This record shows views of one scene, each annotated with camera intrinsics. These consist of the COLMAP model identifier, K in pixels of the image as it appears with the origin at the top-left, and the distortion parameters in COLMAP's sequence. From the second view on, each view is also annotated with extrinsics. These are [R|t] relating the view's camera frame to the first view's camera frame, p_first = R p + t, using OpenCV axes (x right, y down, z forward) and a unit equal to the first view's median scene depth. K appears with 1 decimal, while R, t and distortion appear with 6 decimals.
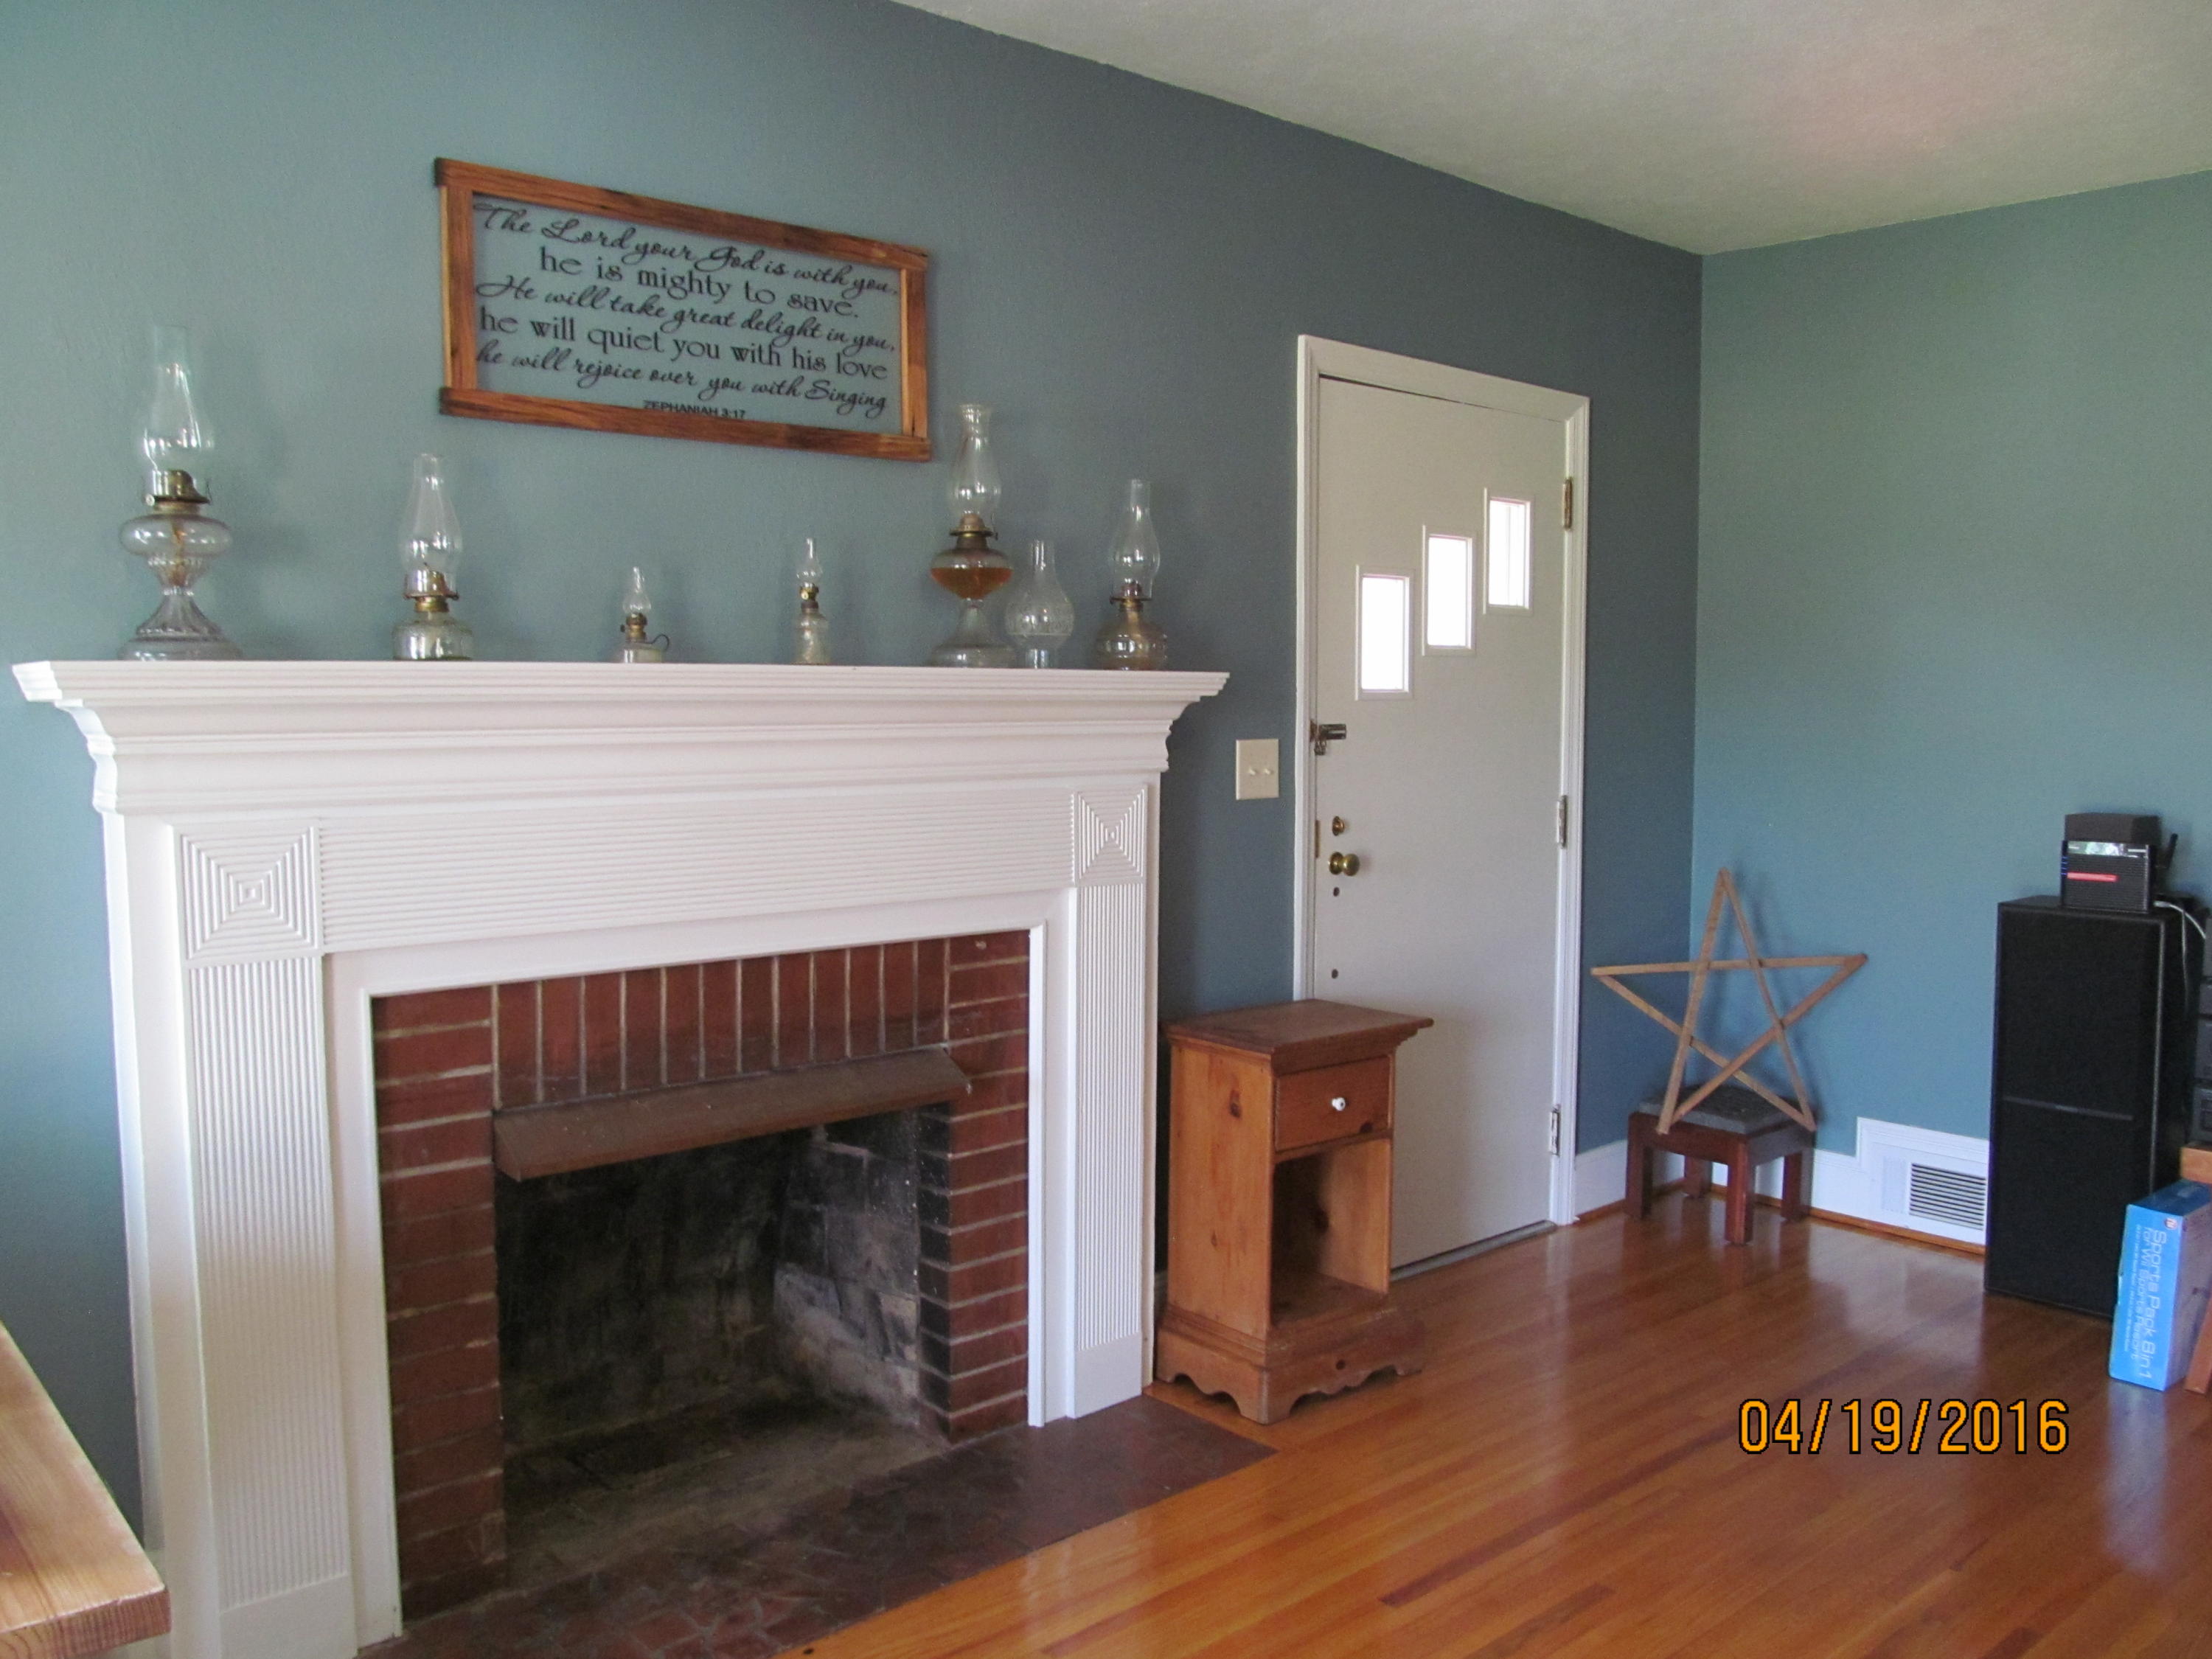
lens RADIAL K [[1820.6, 0, 1104.3], [0, 1820.6, 821.4], [0, 0, 1]] dist [-0.070817, 0.030875]
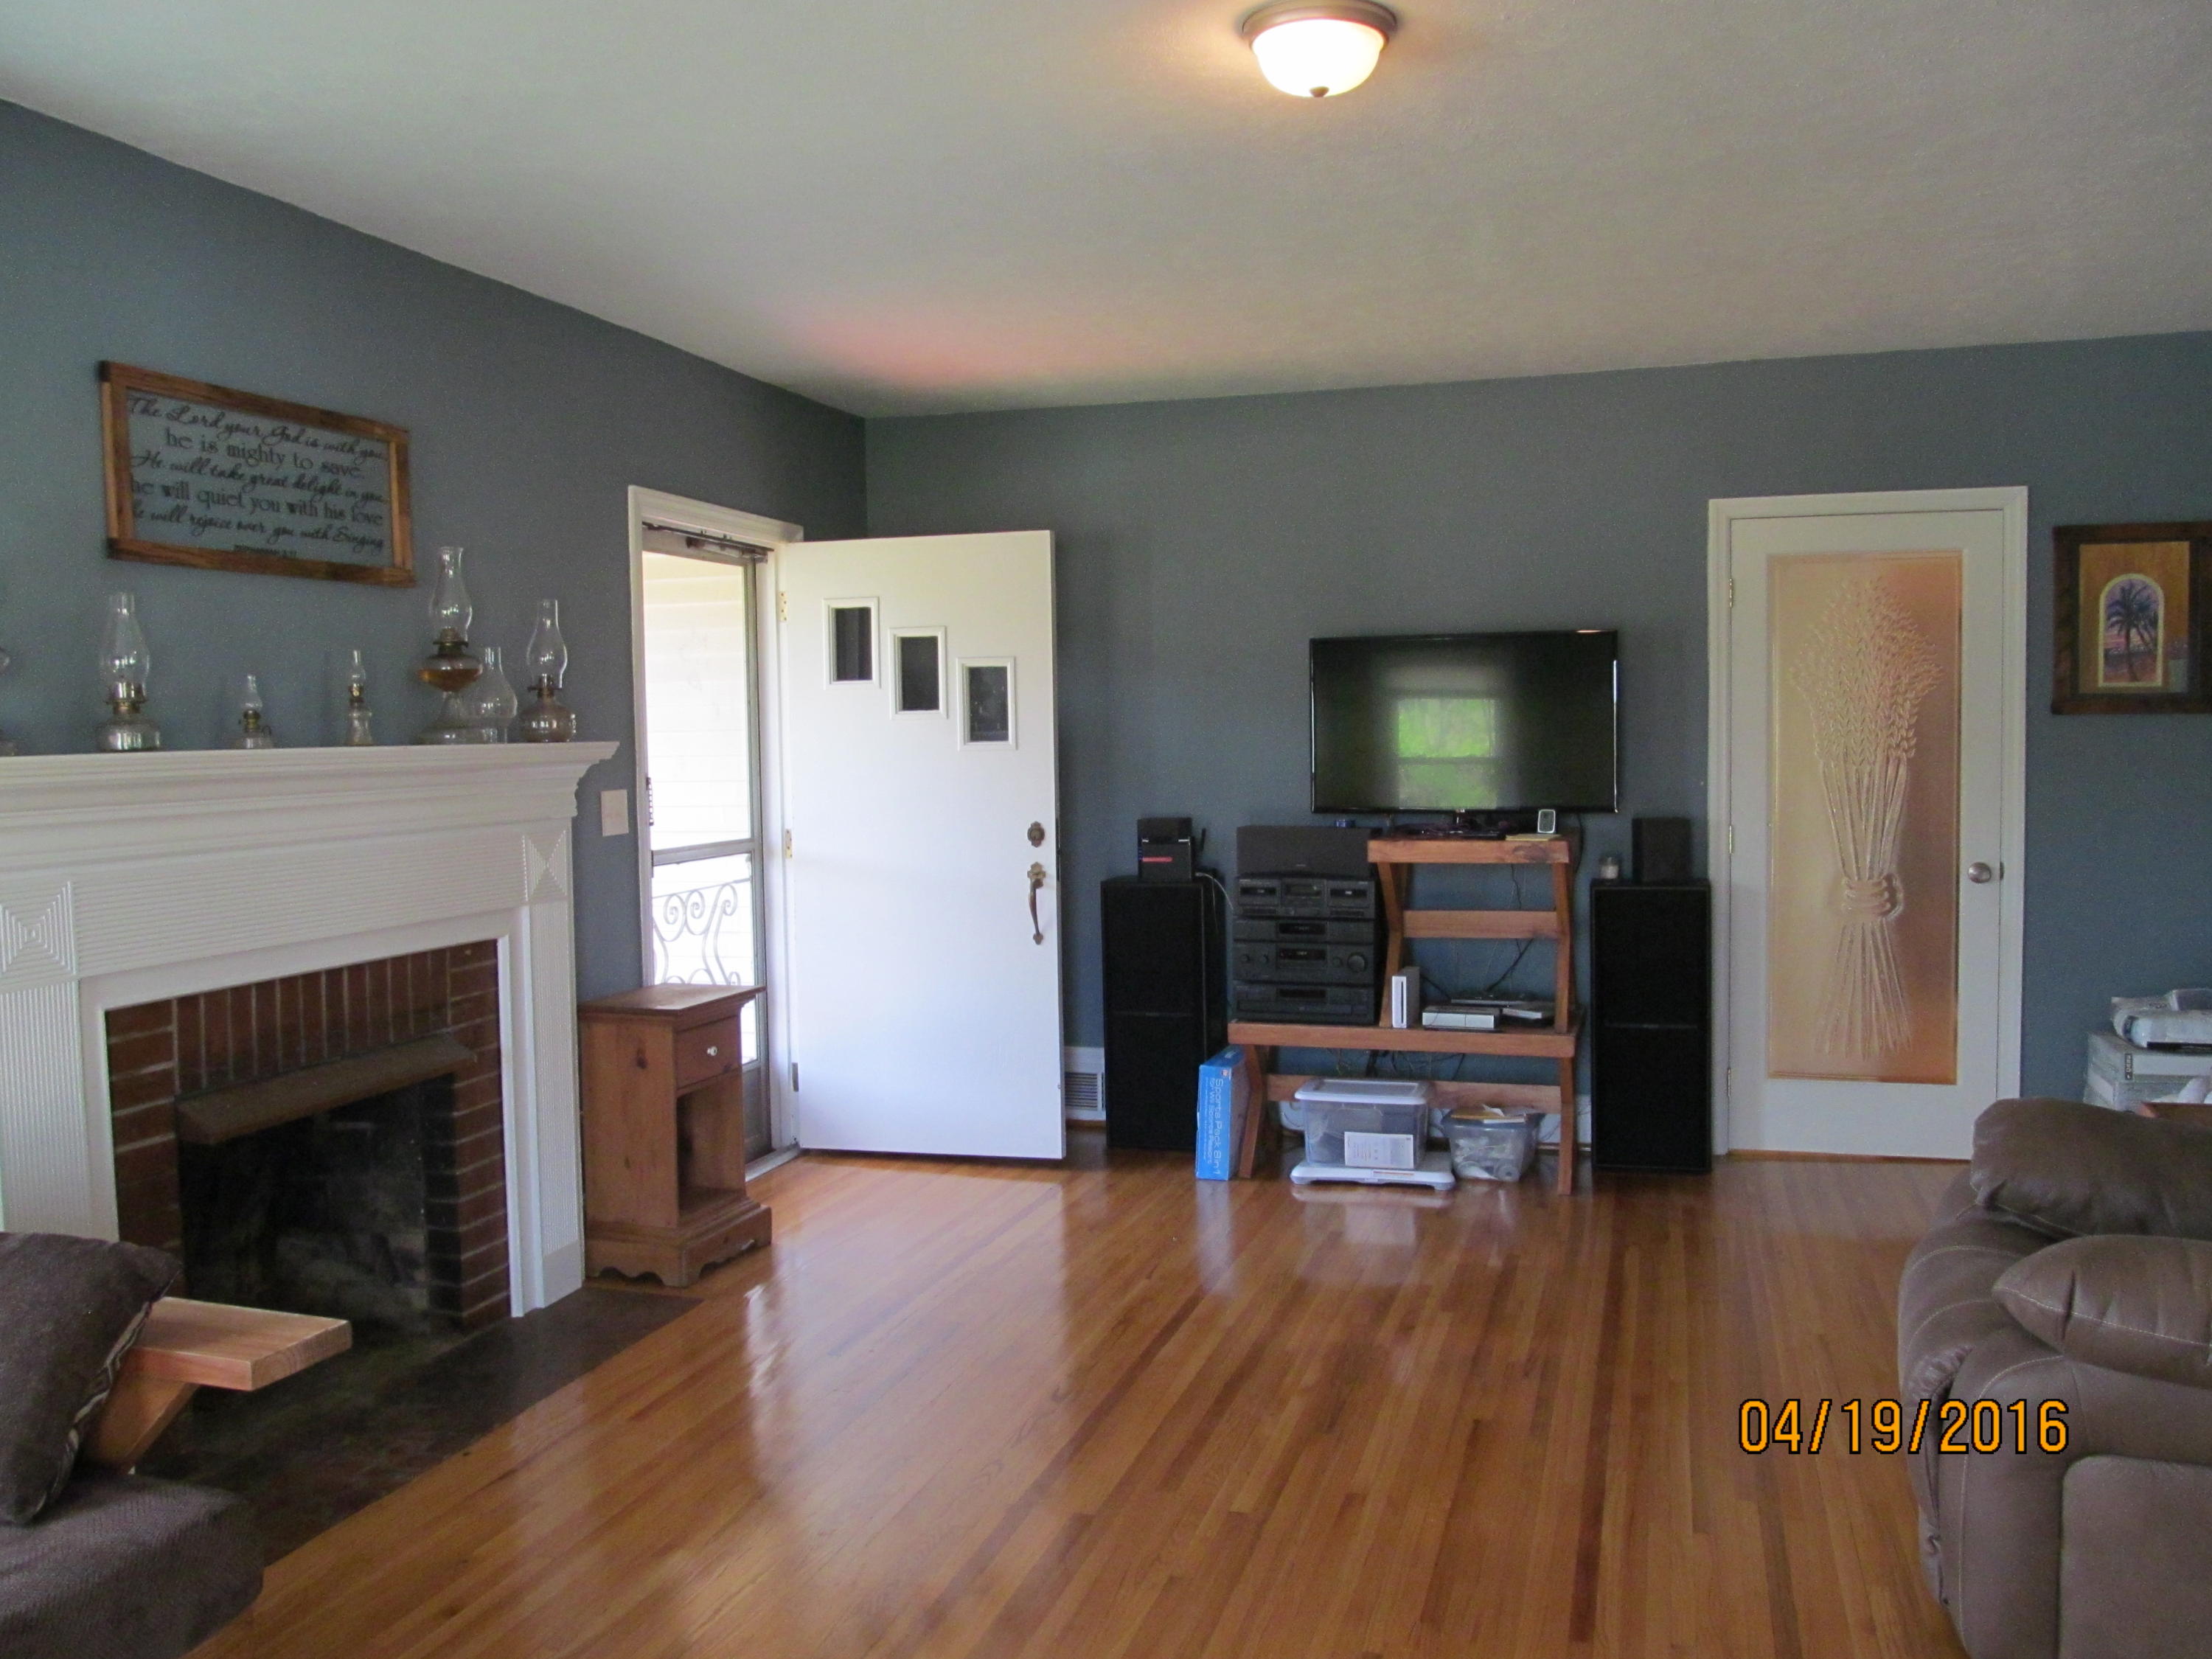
lens RADIAL K [[1820.6, 0, 1100.8], [0, 1820.6, 821.8], [0, 0, 1]] dist [-0.070817, 0.030875]
pose [[0.854847, -0.044666, 0.516953, -0.360983], [0.056452, 0.998380, -0.007088, 0.008819], [-0.515799, 0.035242, 0.855984, -0.377993]]
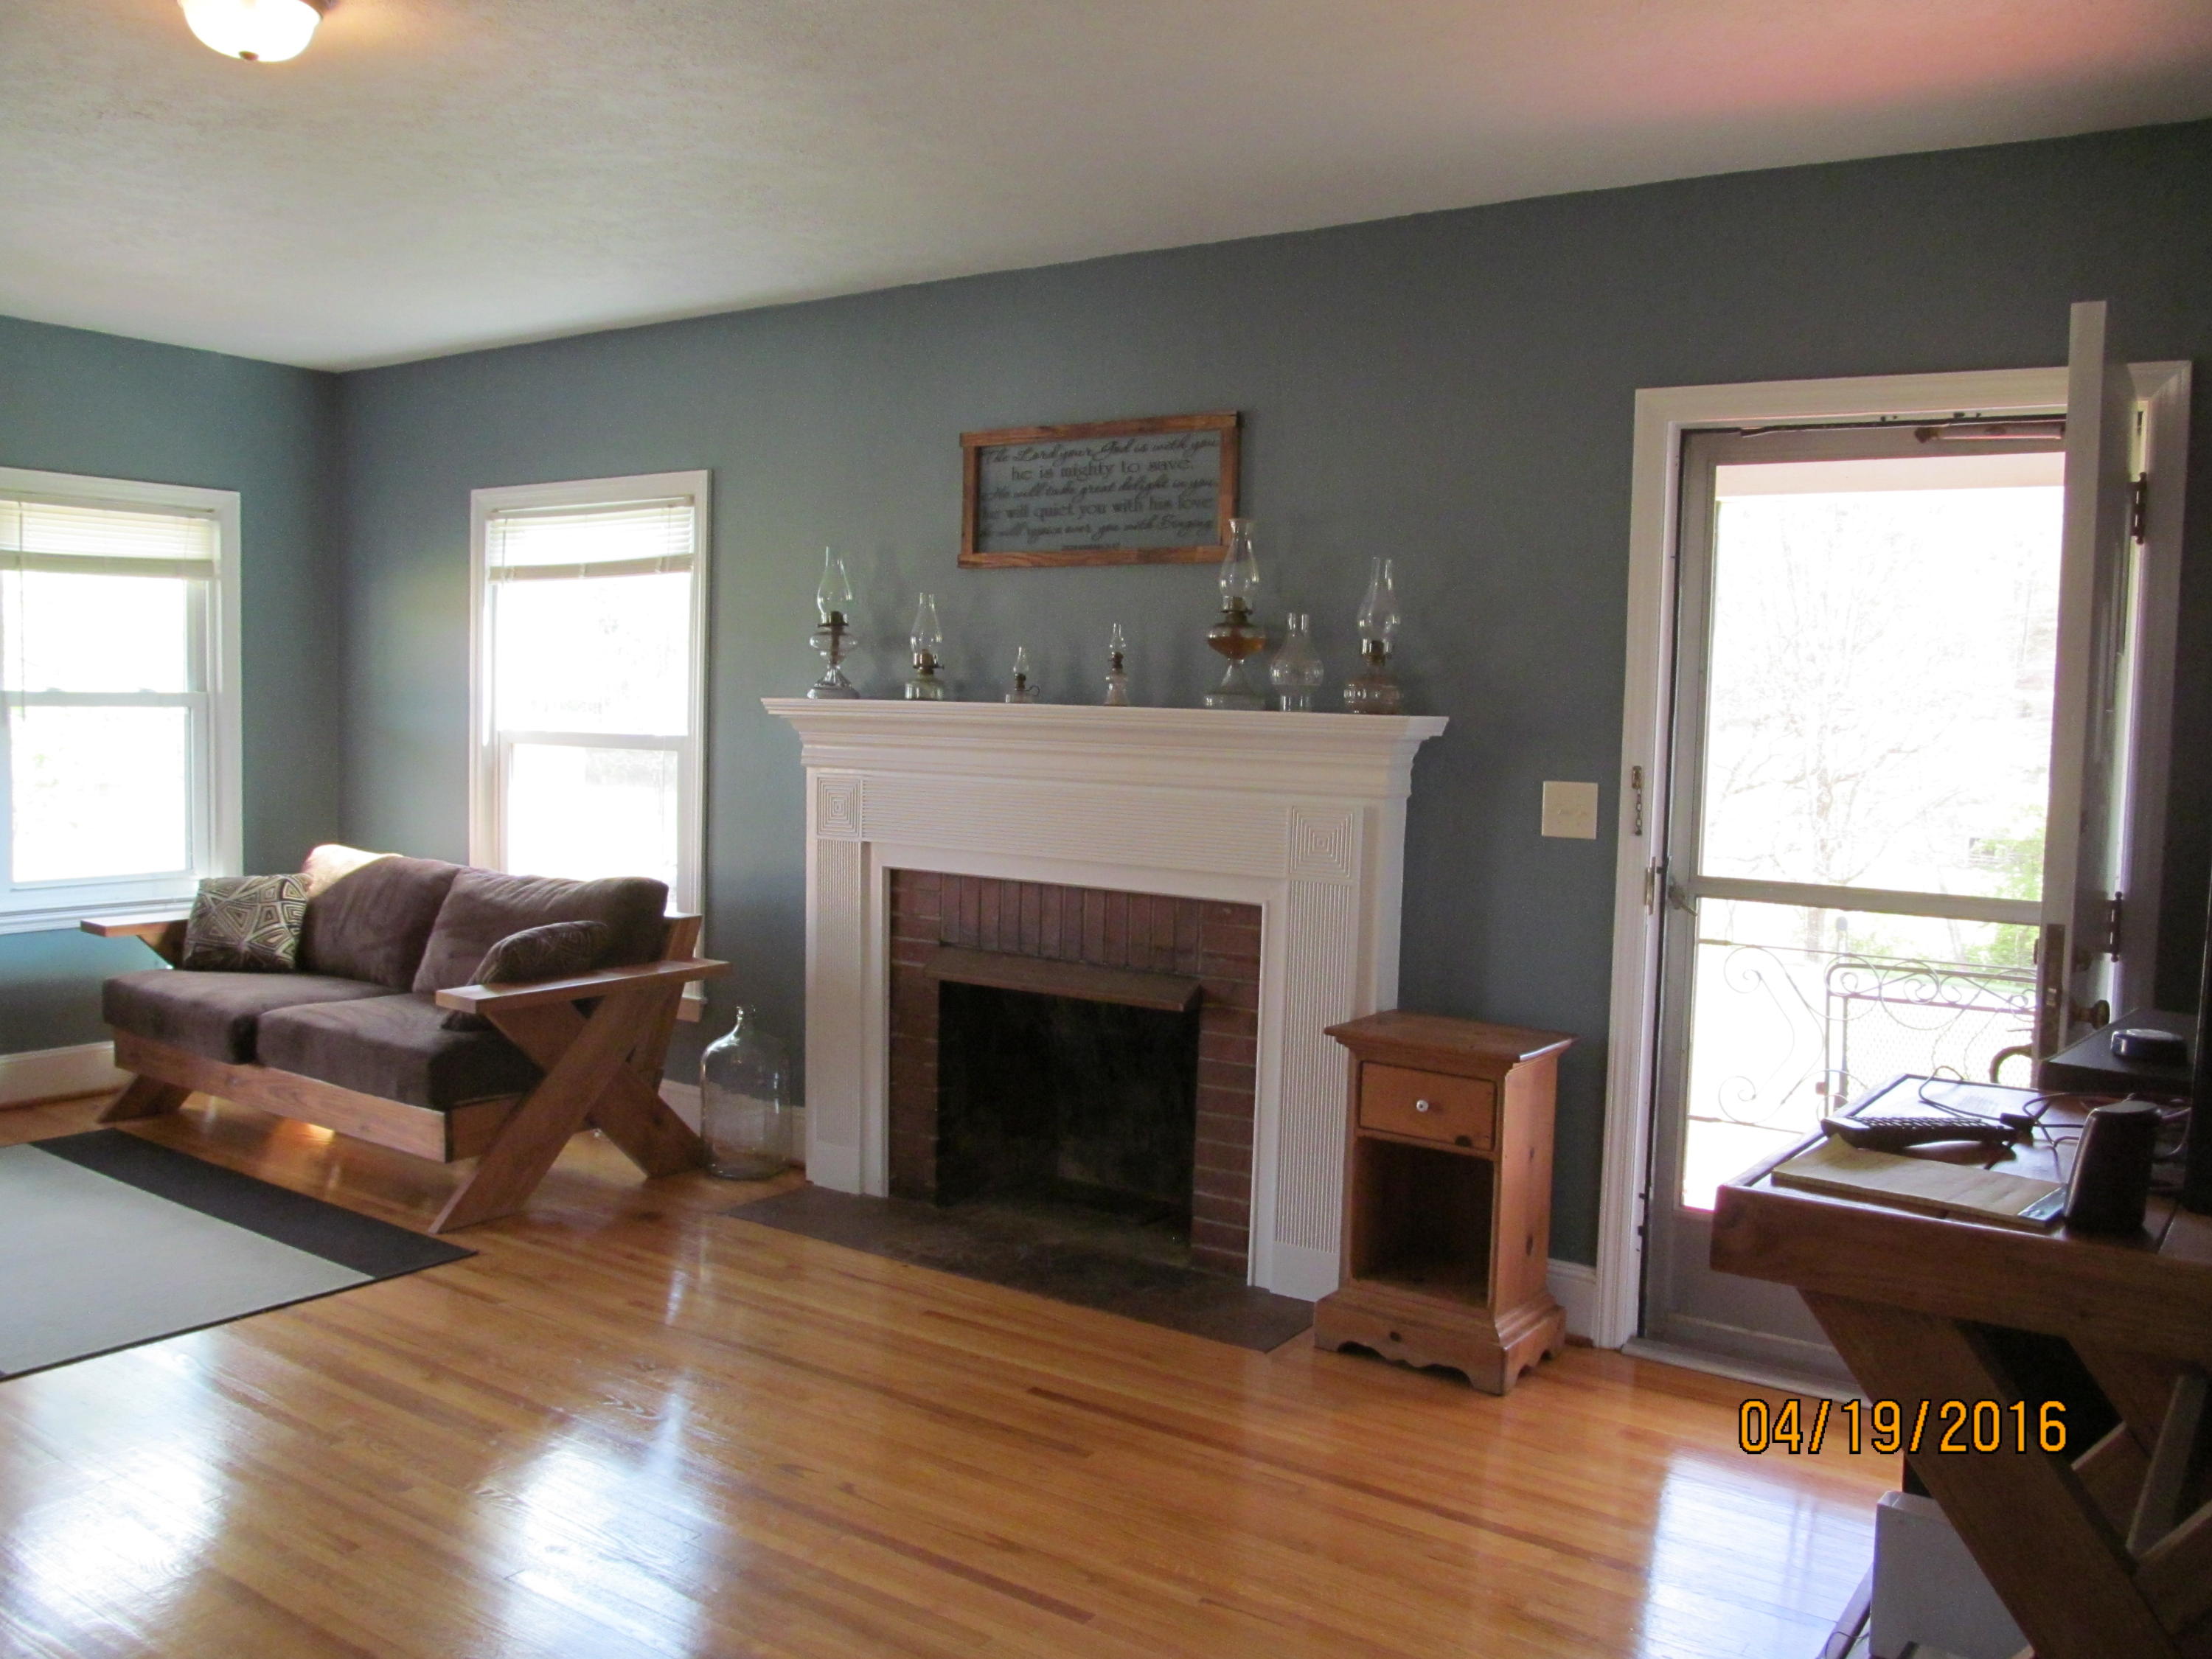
lens RADIAL K [[1820.6, 0, 1111.1], [0, 1820.6, 832.3], [0, 0, 1]] dist [-0.070817, 0.030875]
pose [[0.241116, 0.075490, -0.967556, 1.276922], [-0.092521, 0.994217, 0.054514, -0.059662], [0.966076, 0.076375, 0.246706, 0.591625]]
